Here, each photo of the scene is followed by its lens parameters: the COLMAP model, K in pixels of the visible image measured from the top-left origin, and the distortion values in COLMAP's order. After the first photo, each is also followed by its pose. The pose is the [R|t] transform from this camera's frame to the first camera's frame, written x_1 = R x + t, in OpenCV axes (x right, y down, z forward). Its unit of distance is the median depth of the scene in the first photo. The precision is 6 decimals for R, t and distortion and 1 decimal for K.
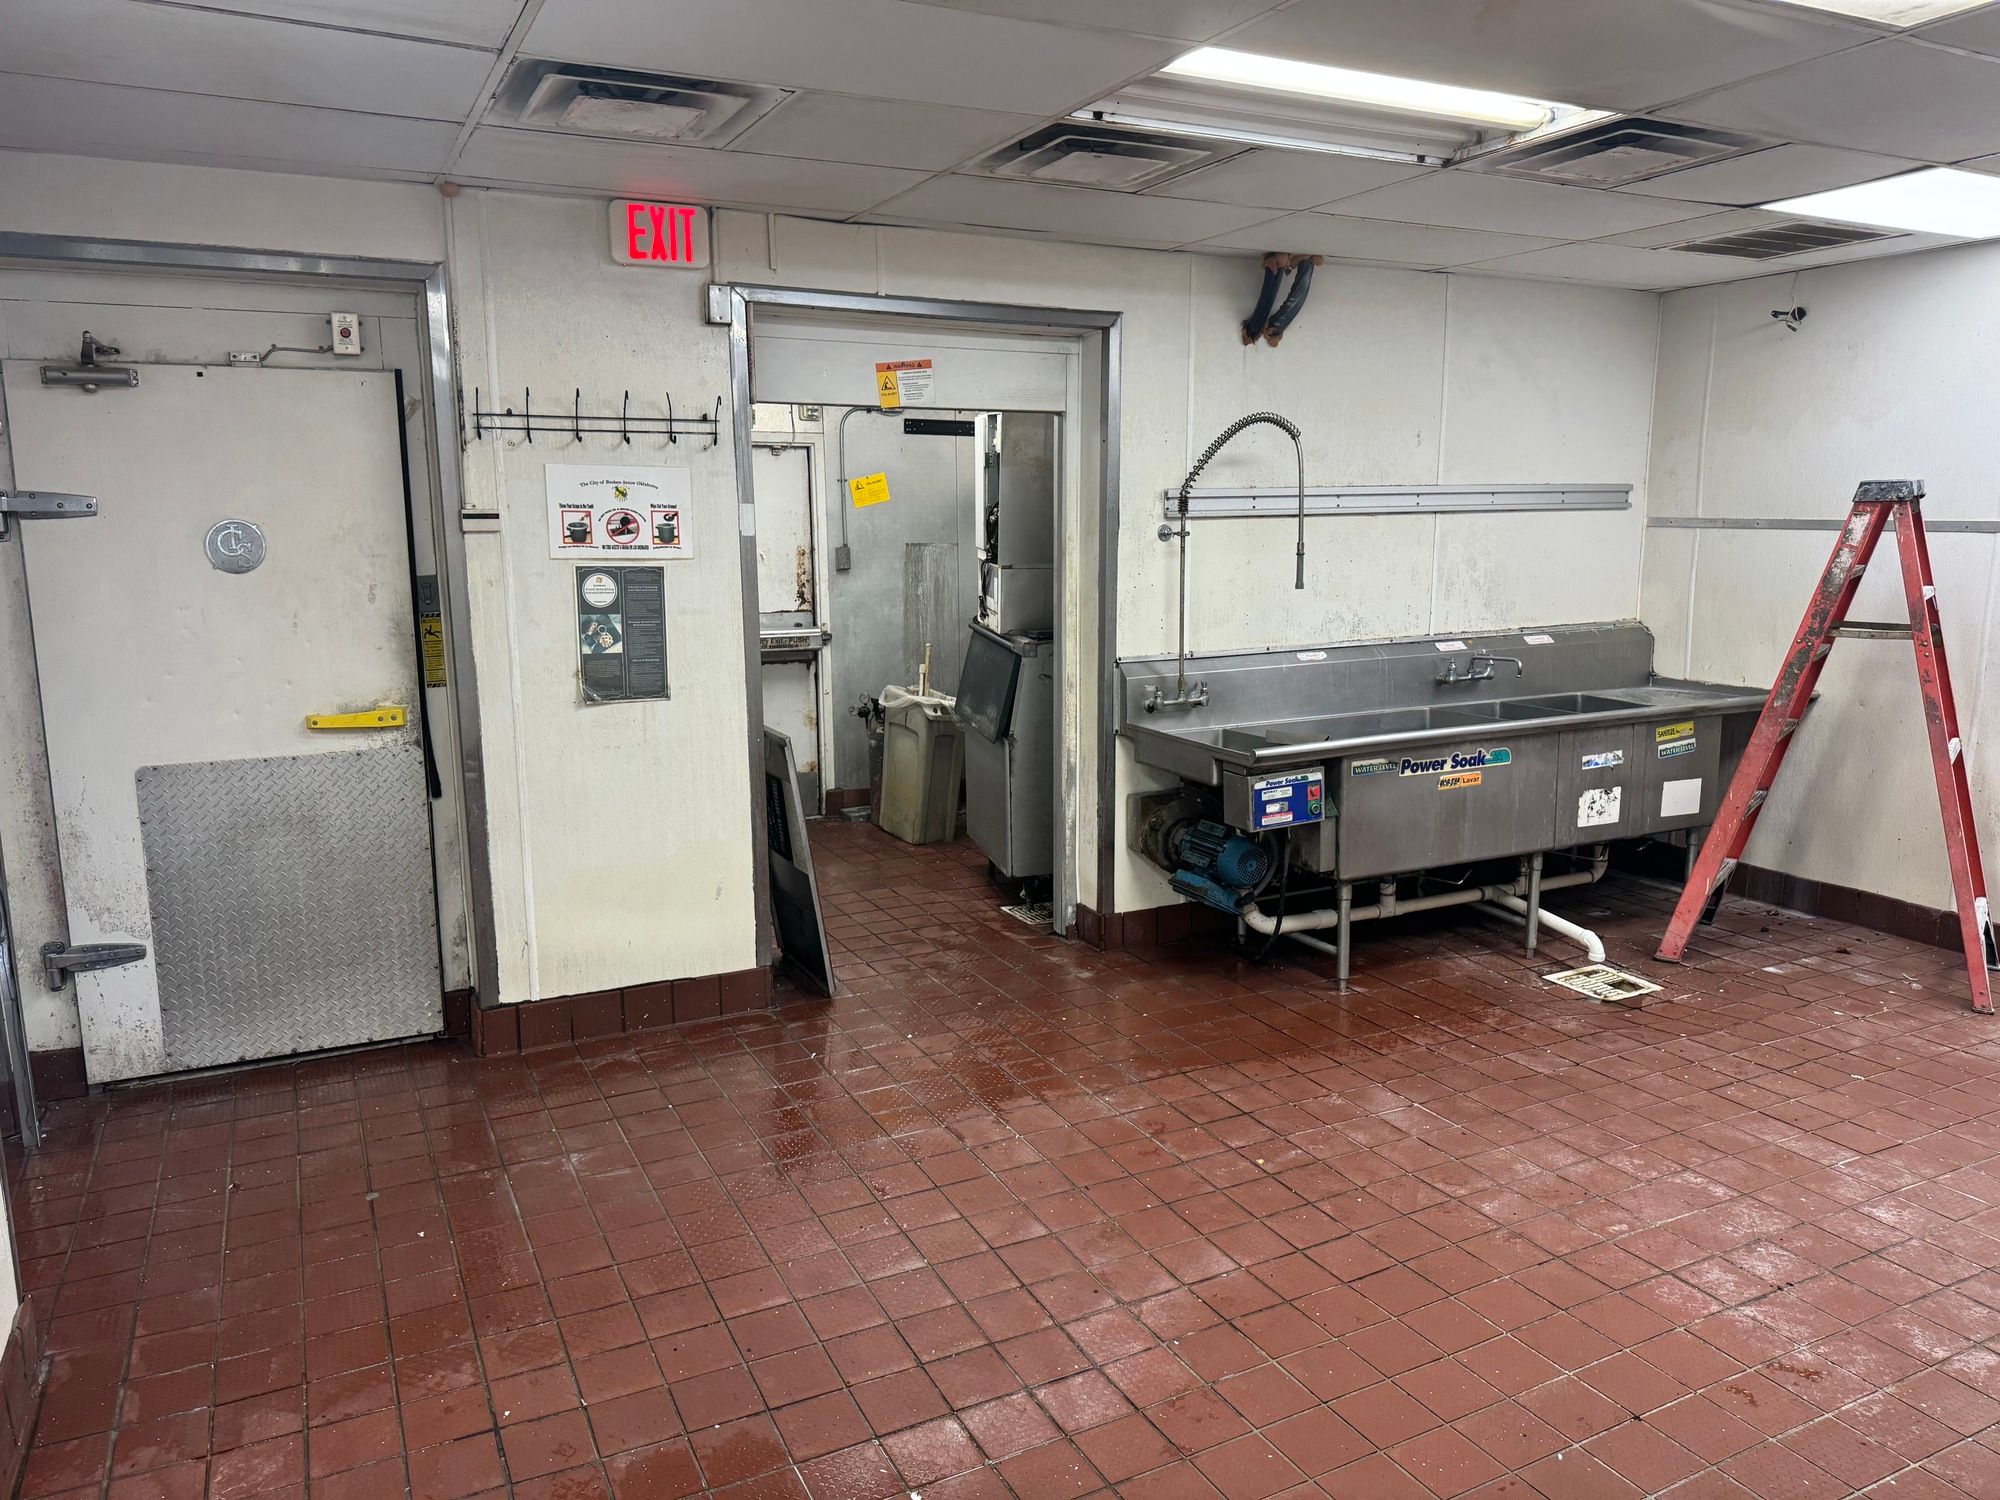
lens RADIAL K [[1400.7, 0, 1000.6], [0, 1400.7, 749.5], [0, 0, 1]] dist [0.012090, -0.000913]
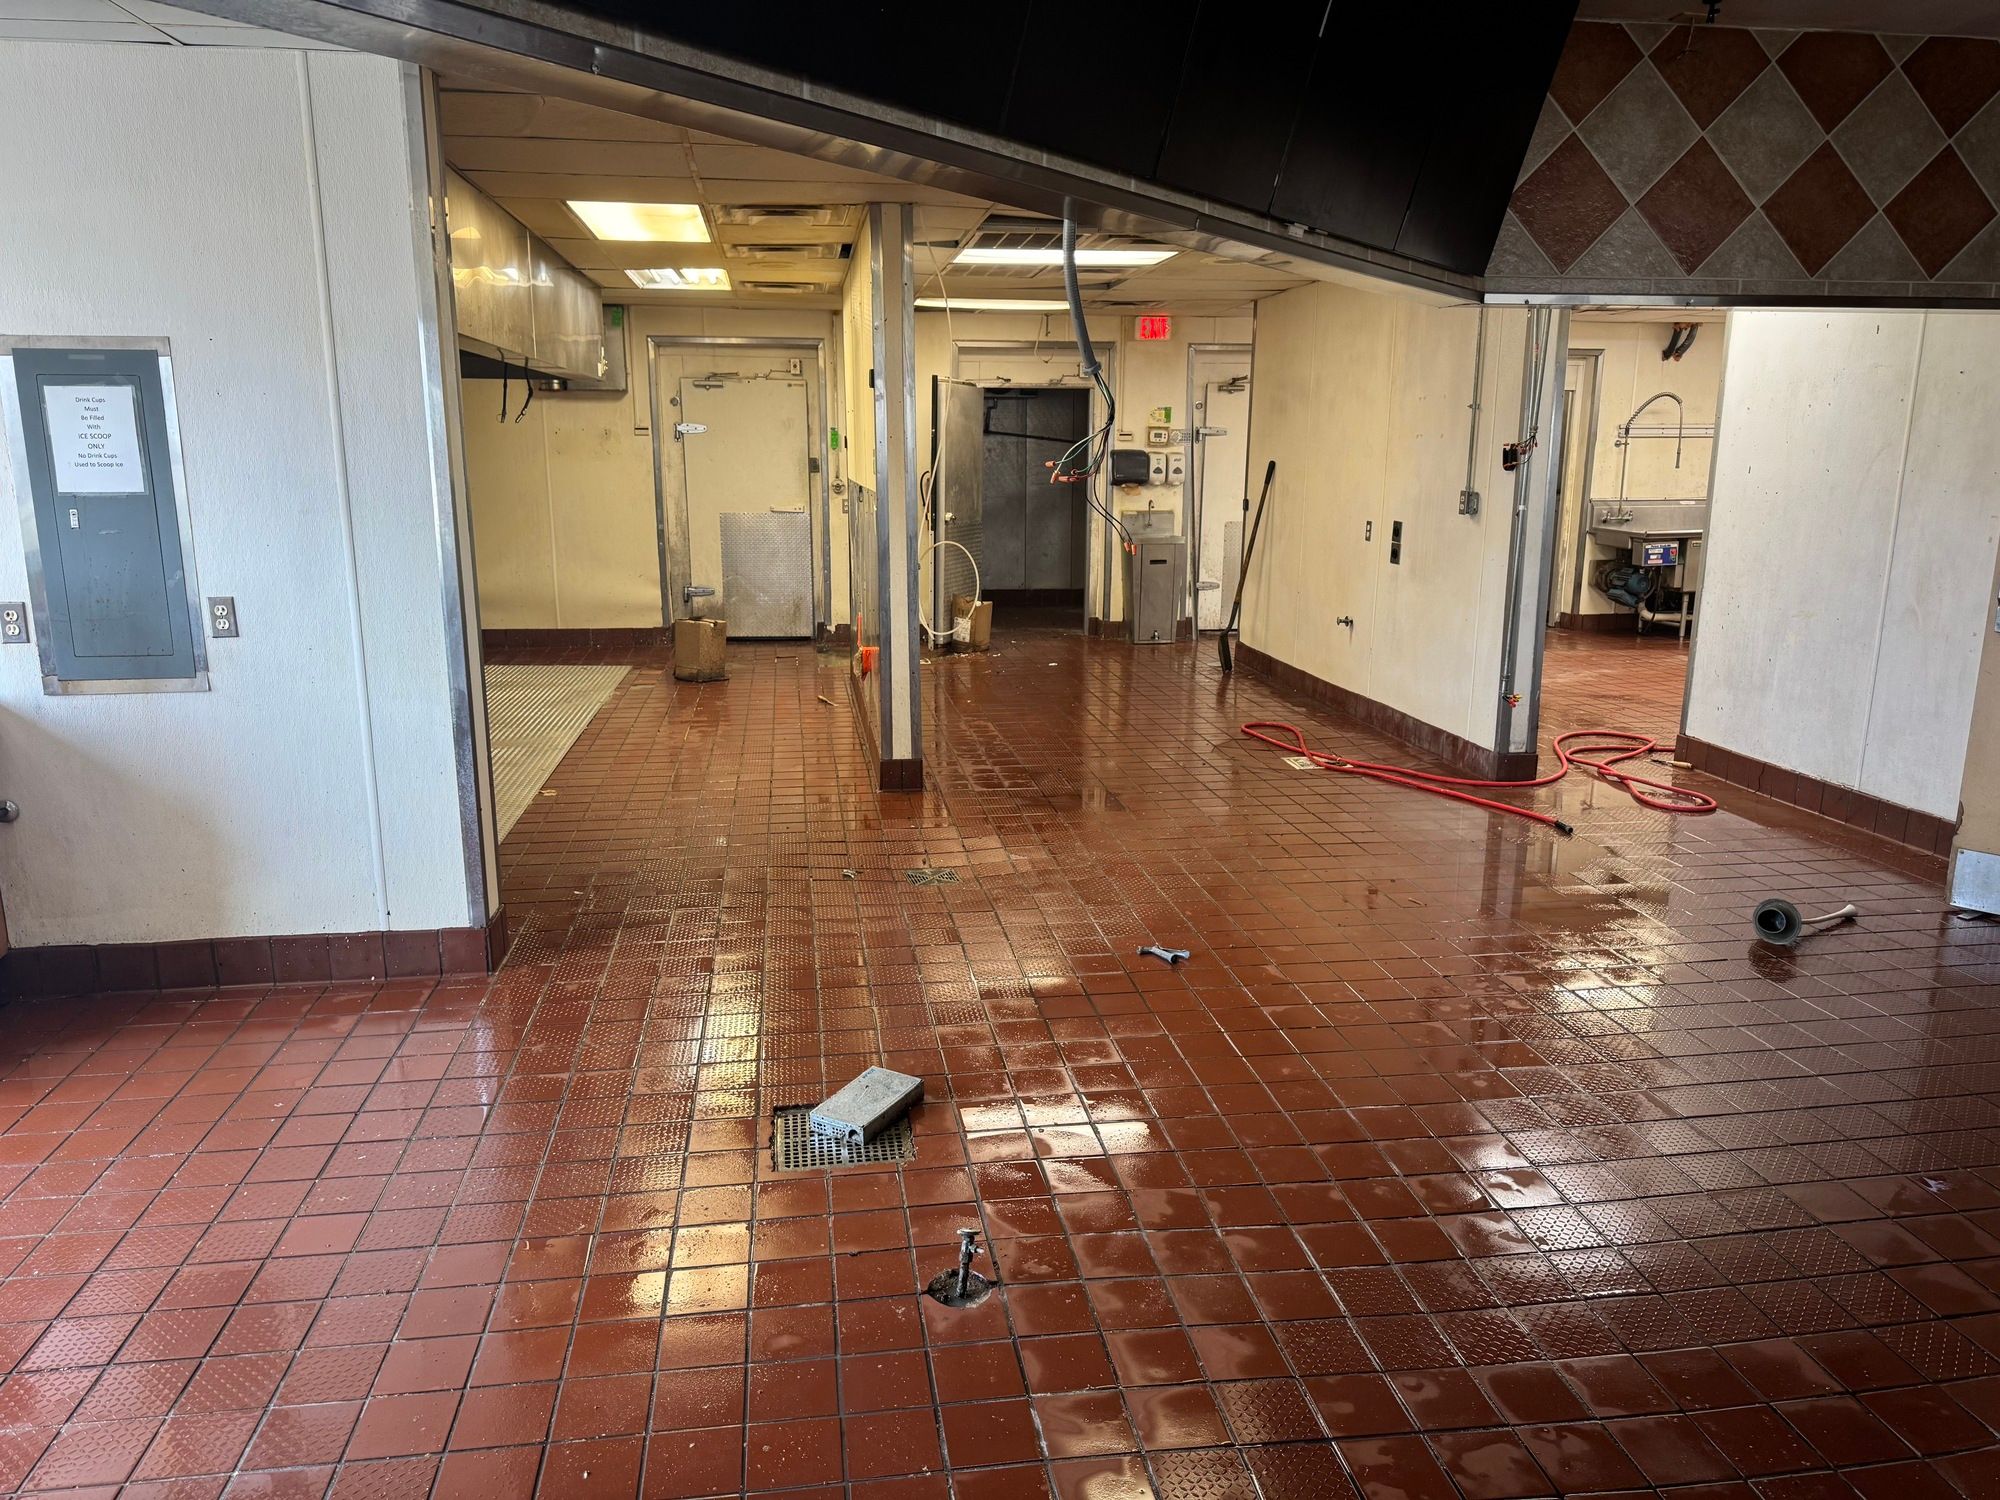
lens RADIAL K [[1400.7, 0, 999.8], [0, 1400.7, 750.6], [0, 0, 1]] dist [0.012090, -0.000913]
pose [[0.950237, 0.076123, -0.302083, -0.112449], [-0.059293, 0.996154, 0.064511, 0.260434], [0.305832, -0.043390, 0.951096, -1.537209]]
